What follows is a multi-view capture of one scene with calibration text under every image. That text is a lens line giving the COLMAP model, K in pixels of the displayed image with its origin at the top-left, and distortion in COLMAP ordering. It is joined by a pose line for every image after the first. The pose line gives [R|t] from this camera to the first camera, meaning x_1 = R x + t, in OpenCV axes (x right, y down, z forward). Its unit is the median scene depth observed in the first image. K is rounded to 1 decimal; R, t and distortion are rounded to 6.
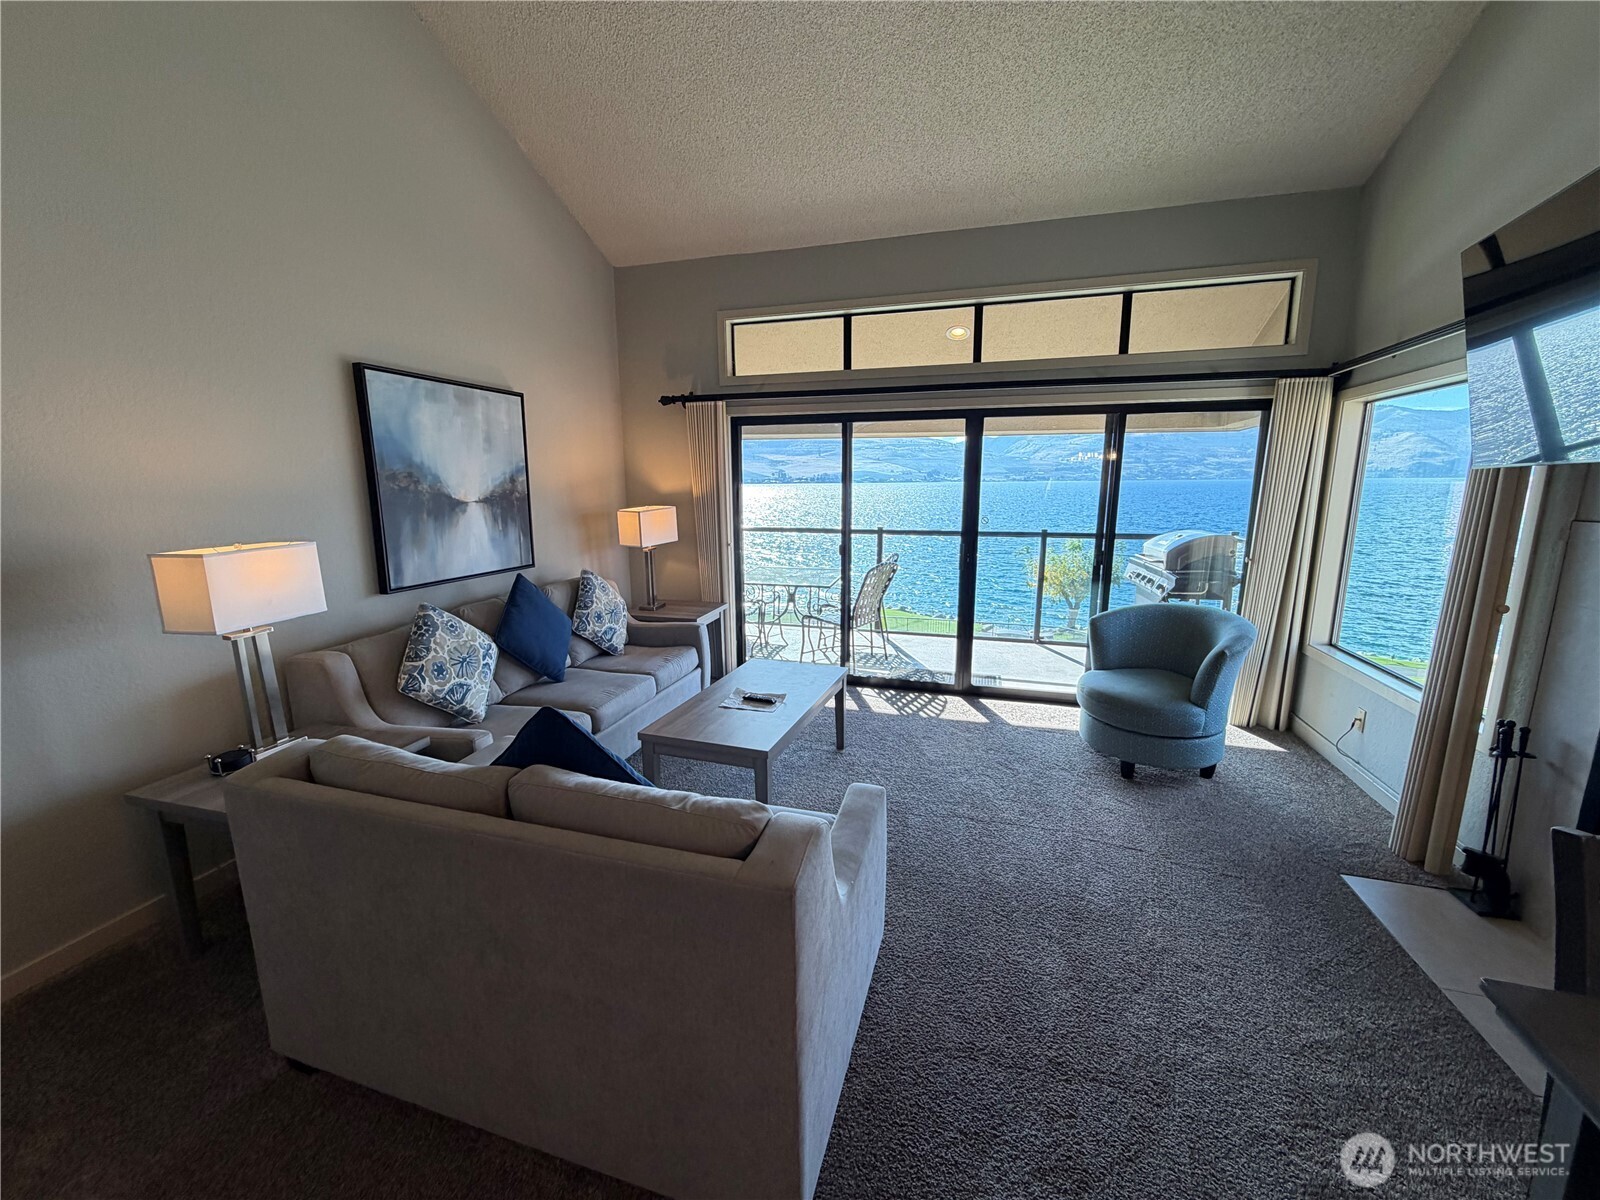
lens RADIAL K [[633.0, 0, 801.4], [0, 633.0, 603.2], [0, 0, 1]] dist [0.004029, 0.000258]
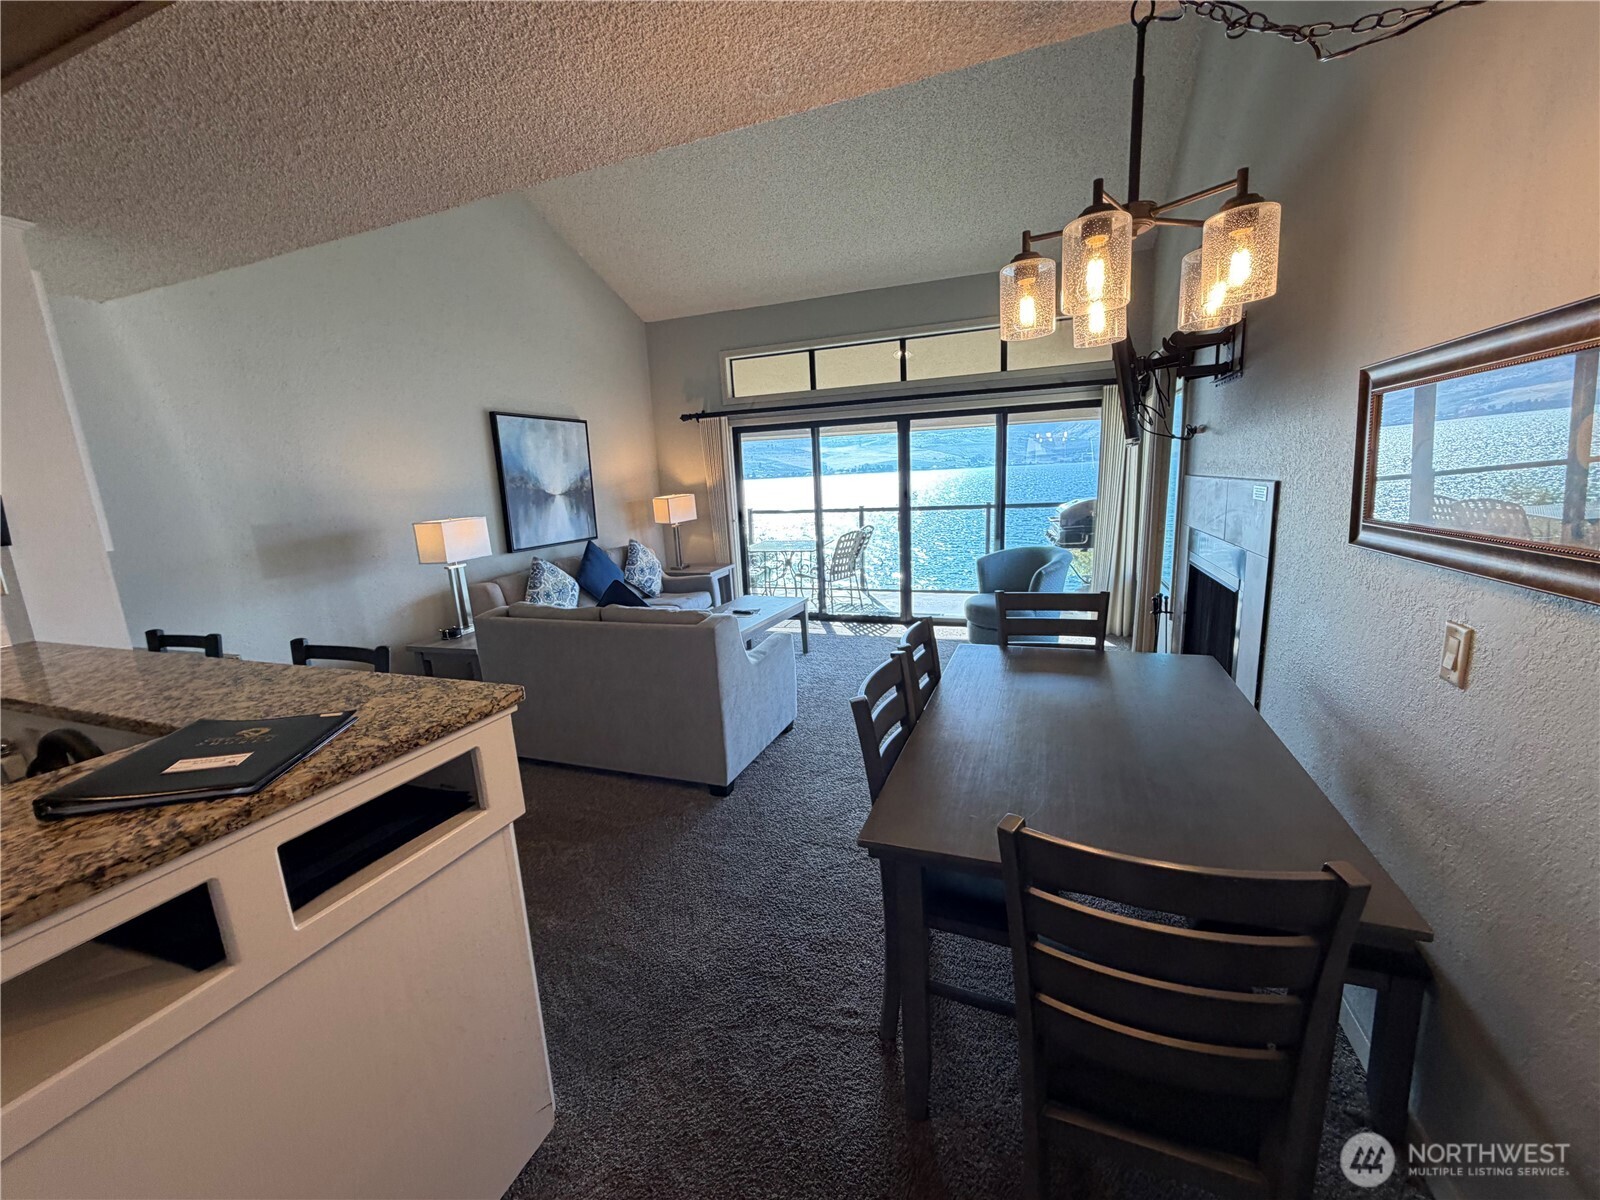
lens RADIAL K [[633.0, 0, 802.5], [0, 633.0, 601.6], [0, 0, 1]] dist [0.004029, 0.000258]
pose [[0.997222, -0.029088, -0.068570, 0.138751], [0.029739, 0.999522, 0.008486, 0.085351], [0.068290, -0.010501, 0.997610, -0.406381]]
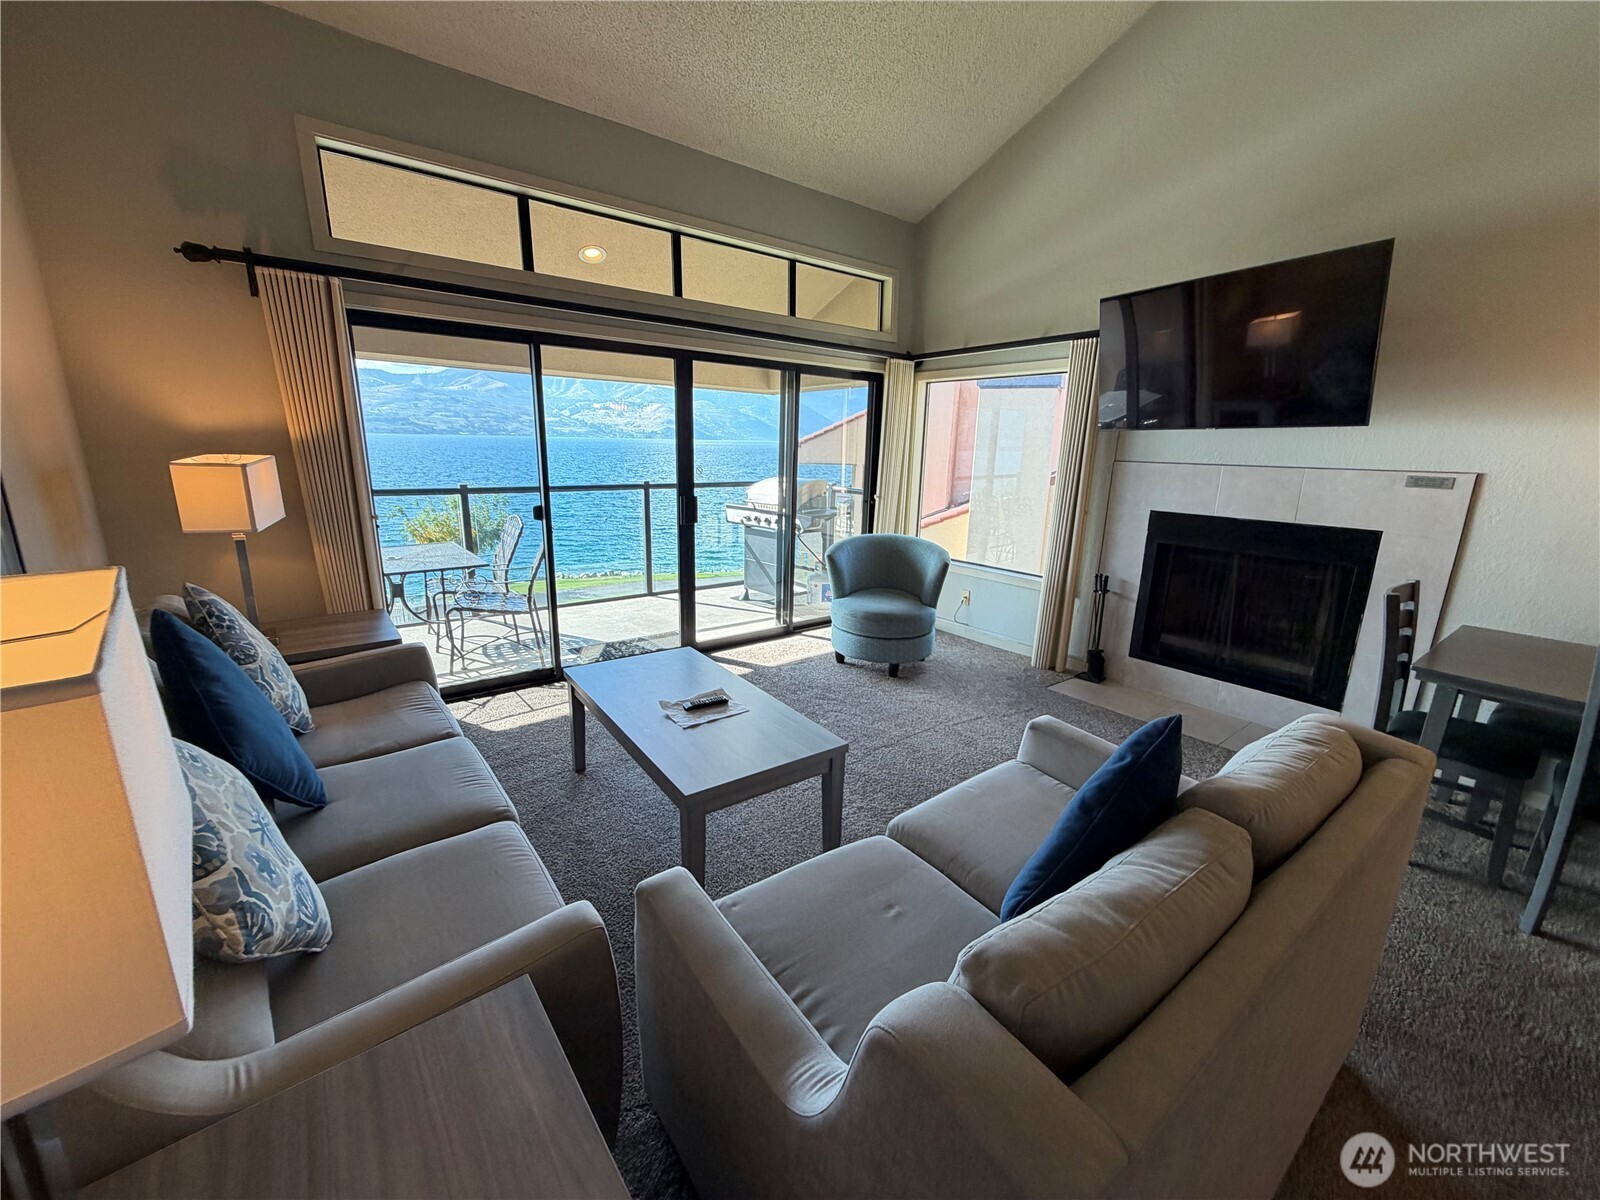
lens RADIAL K [[633.0, 0, 803.0], [0, 633.0, 607.4], [0, 0, 1]] dist [0.004029, 0.000258]
pose [[0.583877, -0.188599, 0.789631, -0.432363], [0.127928, 0.981864, 0.139920, -0.043603], [-0.801699, 0.019320, 0.597415, 0.315465]]
